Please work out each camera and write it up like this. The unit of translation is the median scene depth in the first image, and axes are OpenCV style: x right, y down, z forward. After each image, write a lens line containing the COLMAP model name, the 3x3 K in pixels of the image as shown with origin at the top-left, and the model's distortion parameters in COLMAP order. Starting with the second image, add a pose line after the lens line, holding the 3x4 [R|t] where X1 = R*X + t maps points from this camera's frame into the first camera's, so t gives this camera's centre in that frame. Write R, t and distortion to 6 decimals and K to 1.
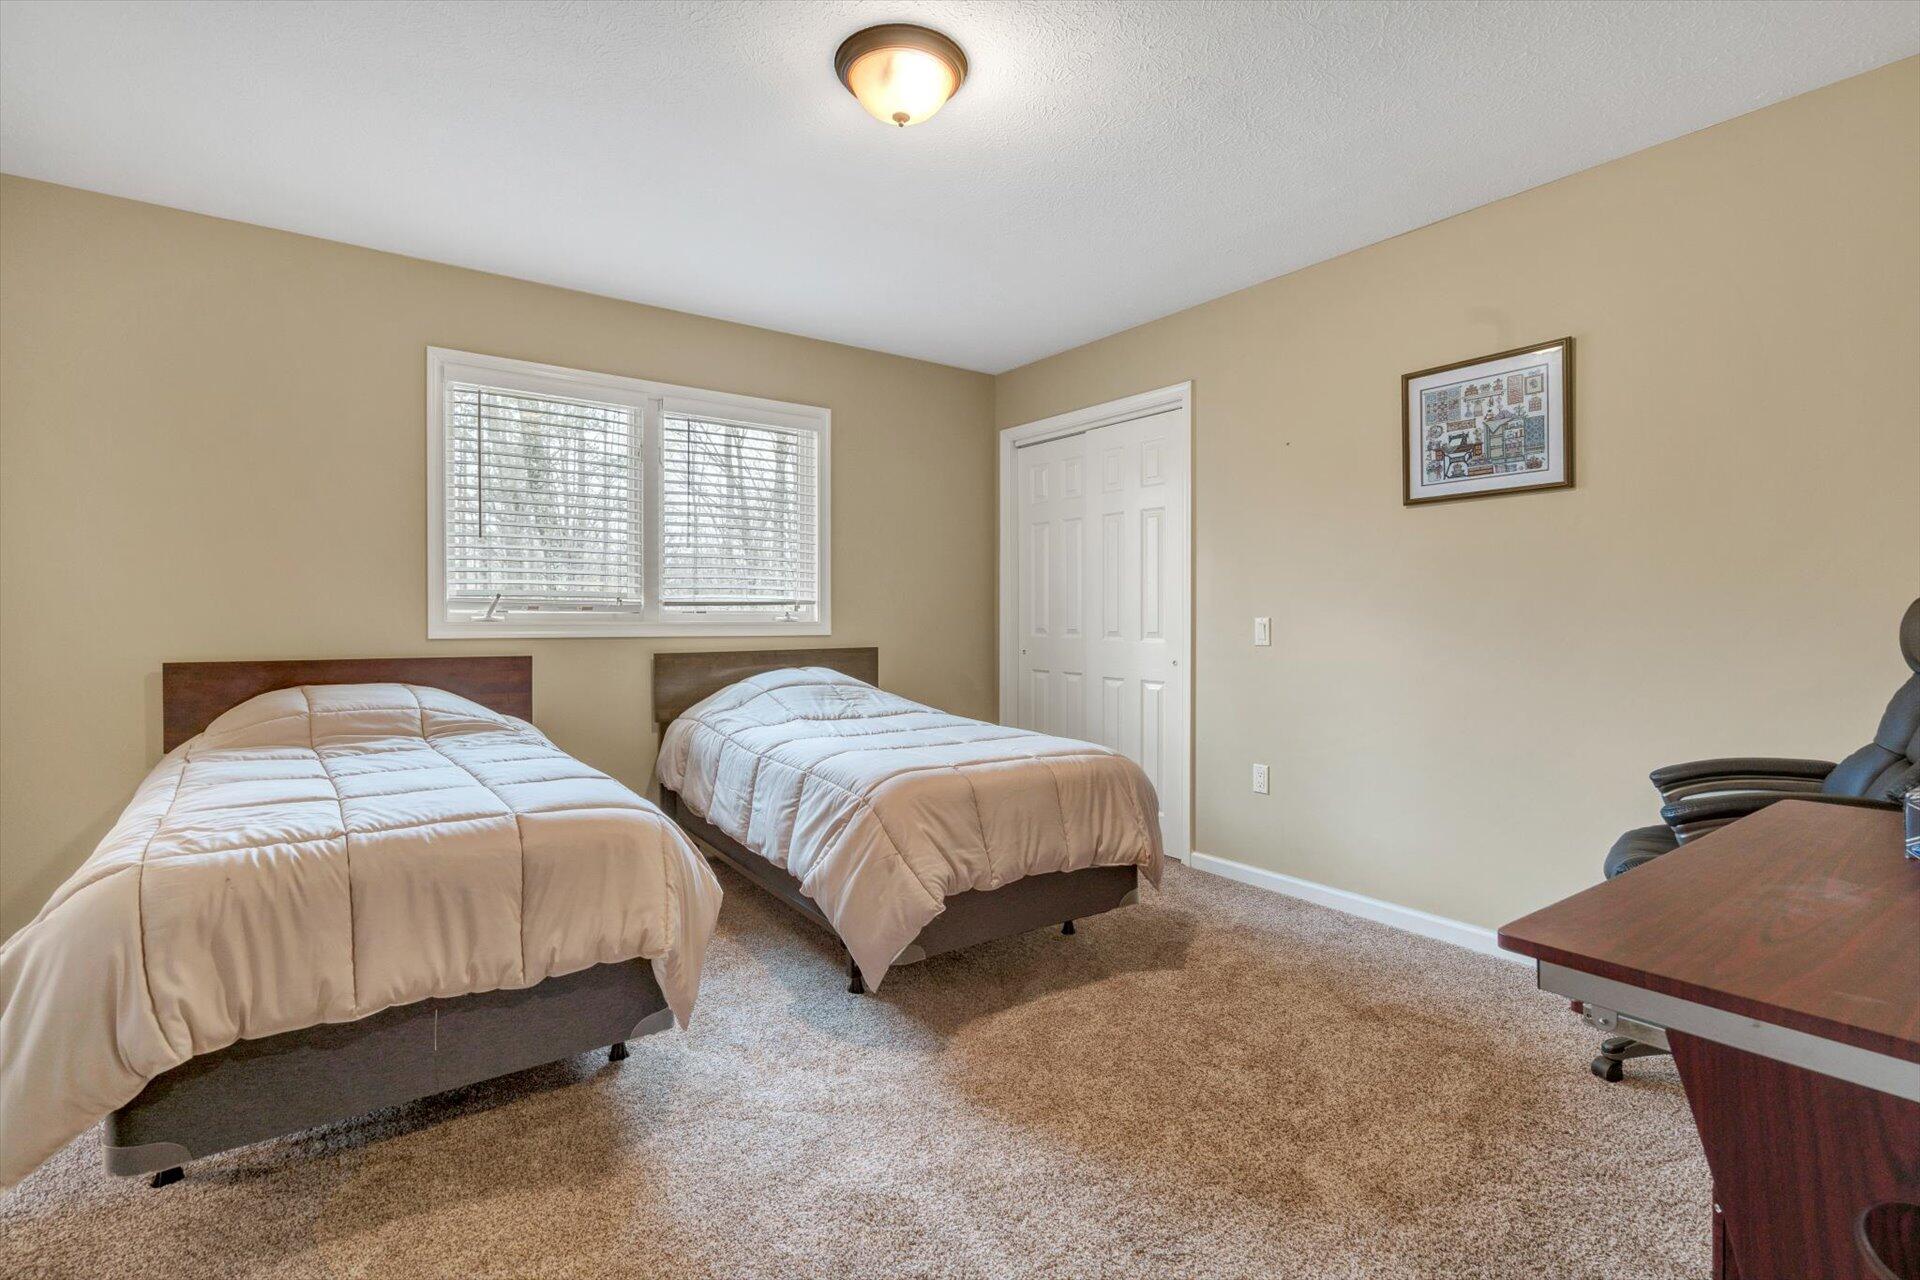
lens RADIAL K [[889.5, 0, 957.0], [0, 889.5, 634.3], [0, 0, 1]] dist [-0.001533, 0.001670]
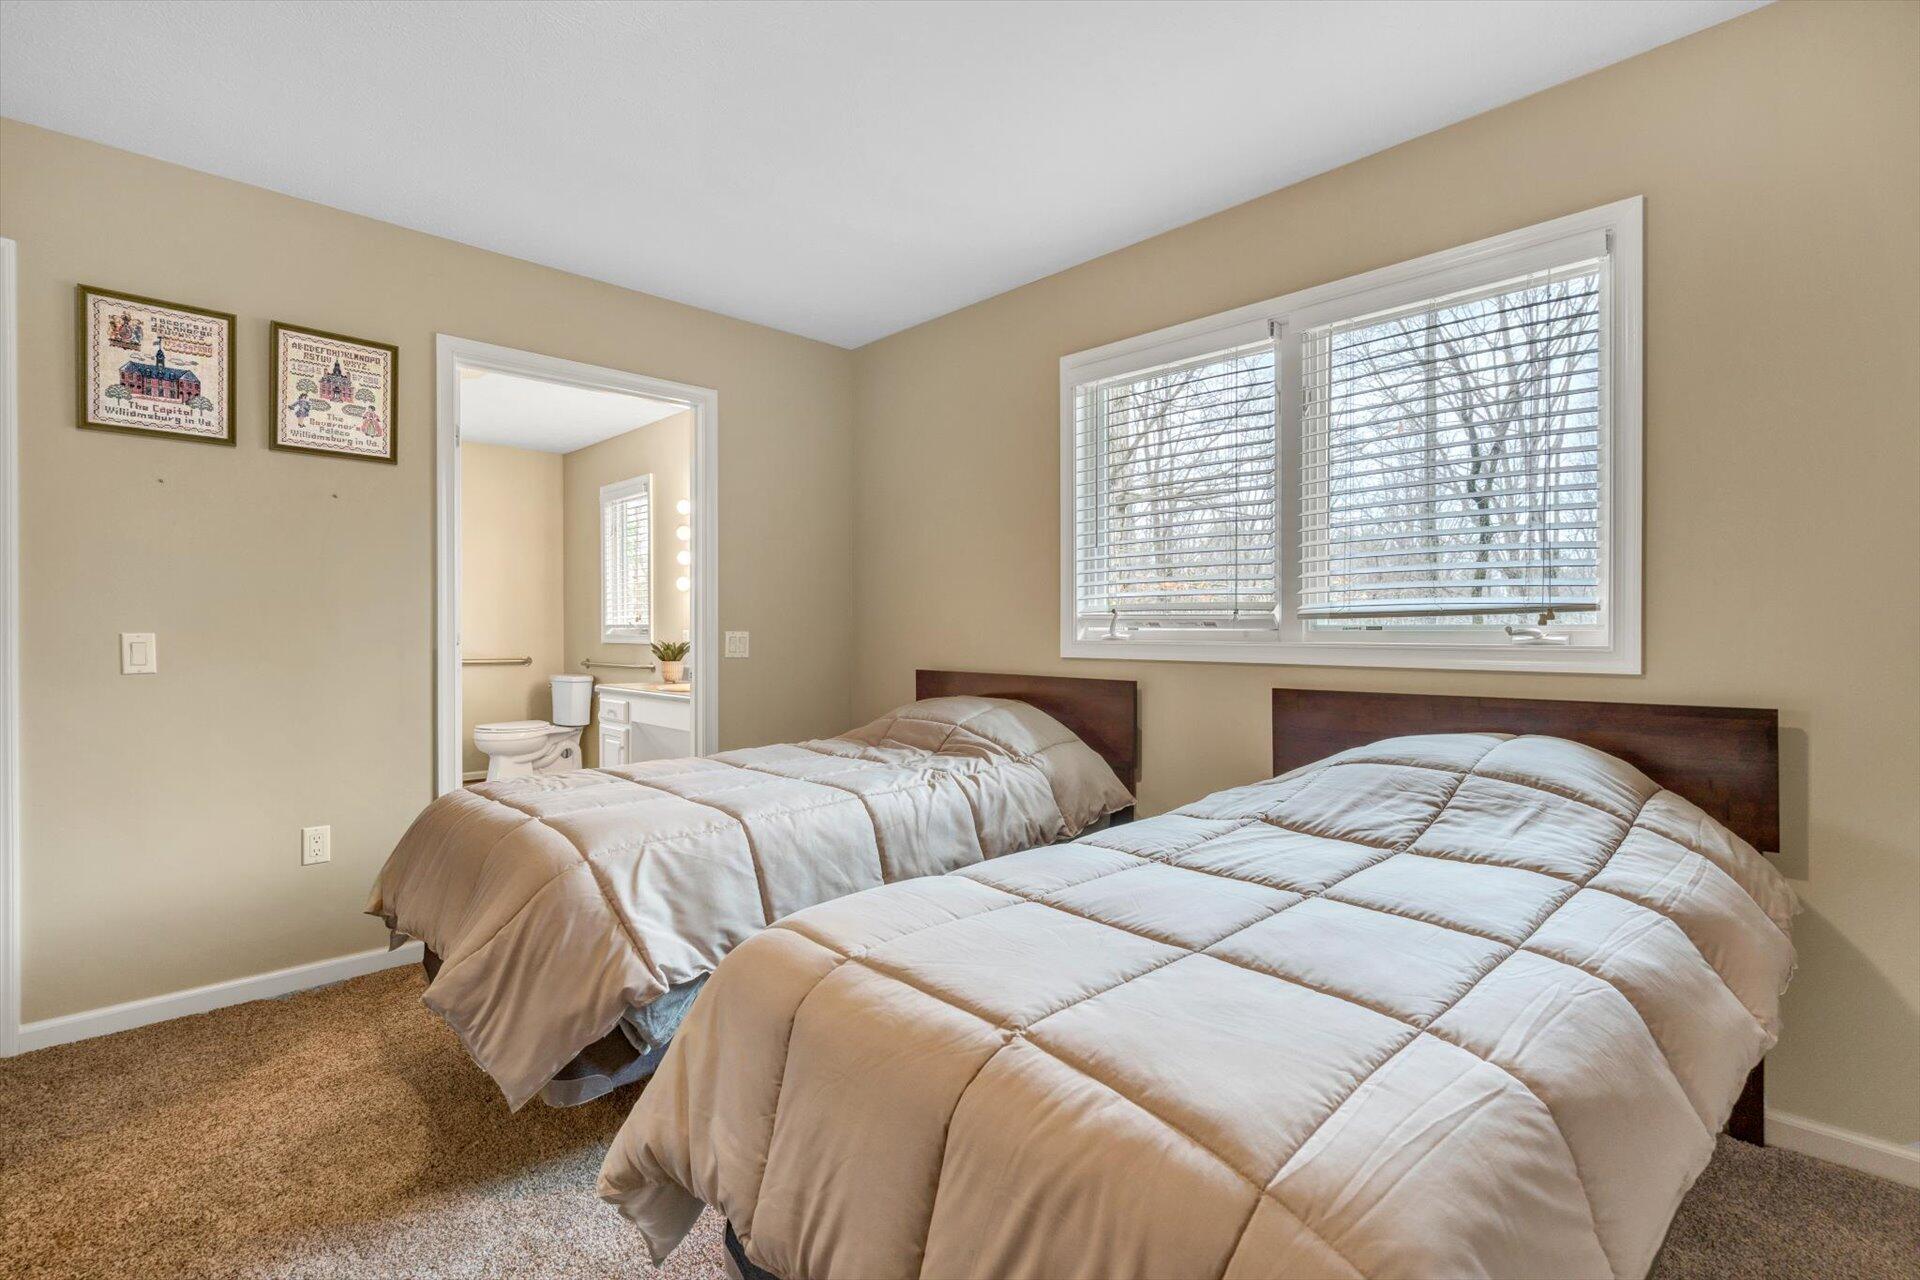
lens RADIAL K [[889.5, 0, 957.0], [0, 889.5, 634.3], [0, 0, 1]] dist [-0.001533, 0.001670]
pose [[0.139257, -0.003475, -0.990250, 0.337743], [-0.029010, 0.999550, -0.007587, -0.008910], [0.989831, 0.029784, 0.139094, 0.728296]]
